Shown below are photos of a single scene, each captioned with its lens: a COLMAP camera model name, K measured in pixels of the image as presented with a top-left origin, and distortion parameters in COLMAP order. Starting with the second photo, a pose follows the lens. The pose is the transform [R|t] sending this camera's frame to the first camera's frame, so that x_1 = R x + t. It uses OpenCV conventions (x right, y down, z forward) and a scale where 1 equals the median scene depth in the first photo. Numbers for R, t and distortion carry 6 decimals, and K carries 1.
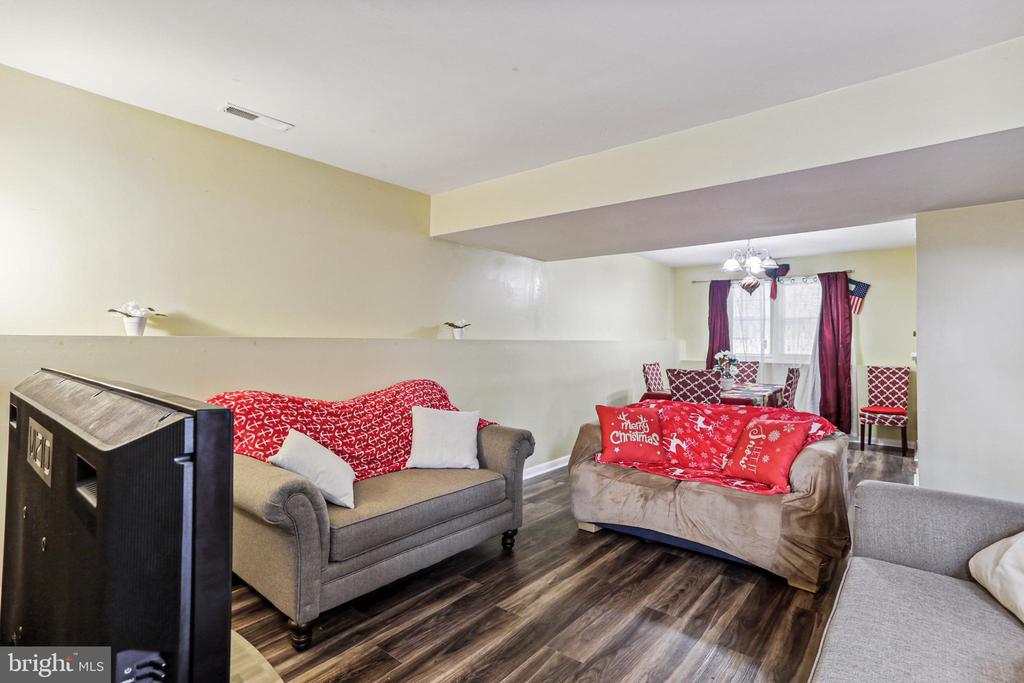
lens RADIAL K [[496.3, 0, 512.0], [0, 496.3, 341.5], [0, 0, 1]] dist [-0.078598, 0.053474]
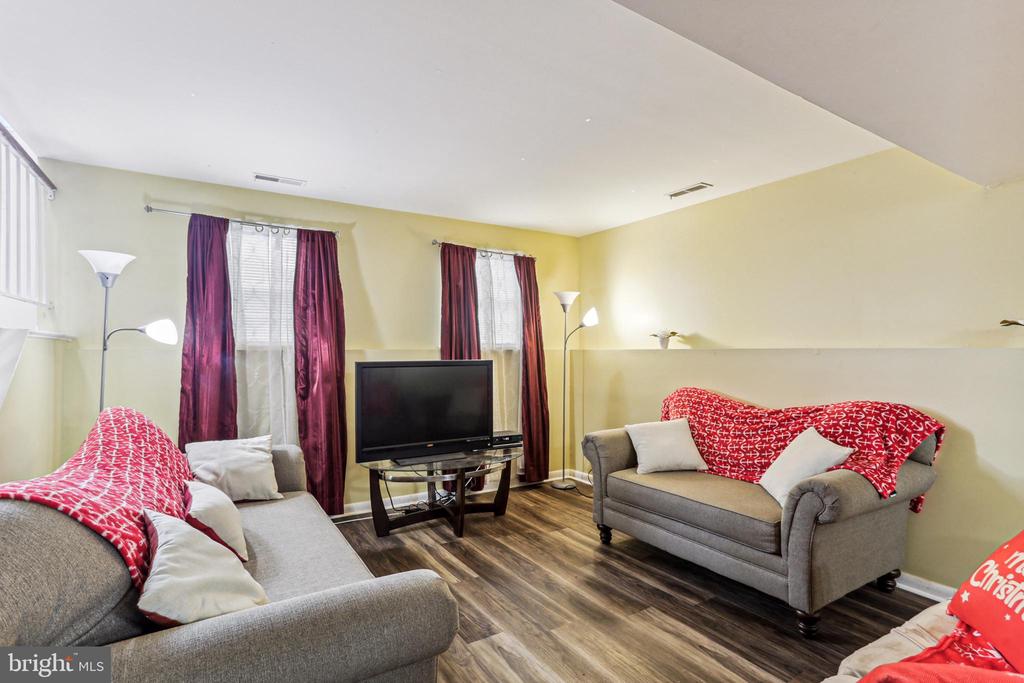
lens RADIAL K [[499.9, 0, 512.0], [0, 499.9, 341.5], [0, 0, 1]] dist [-0.002084, -0.000522]
pose [[-0.301730, -0.013055, -0.953304, 1.022597], [0.006453, 0.999855, -0.015735, -0.011117], [0.953372, -0.010899, -0.301602, 0.983661]]
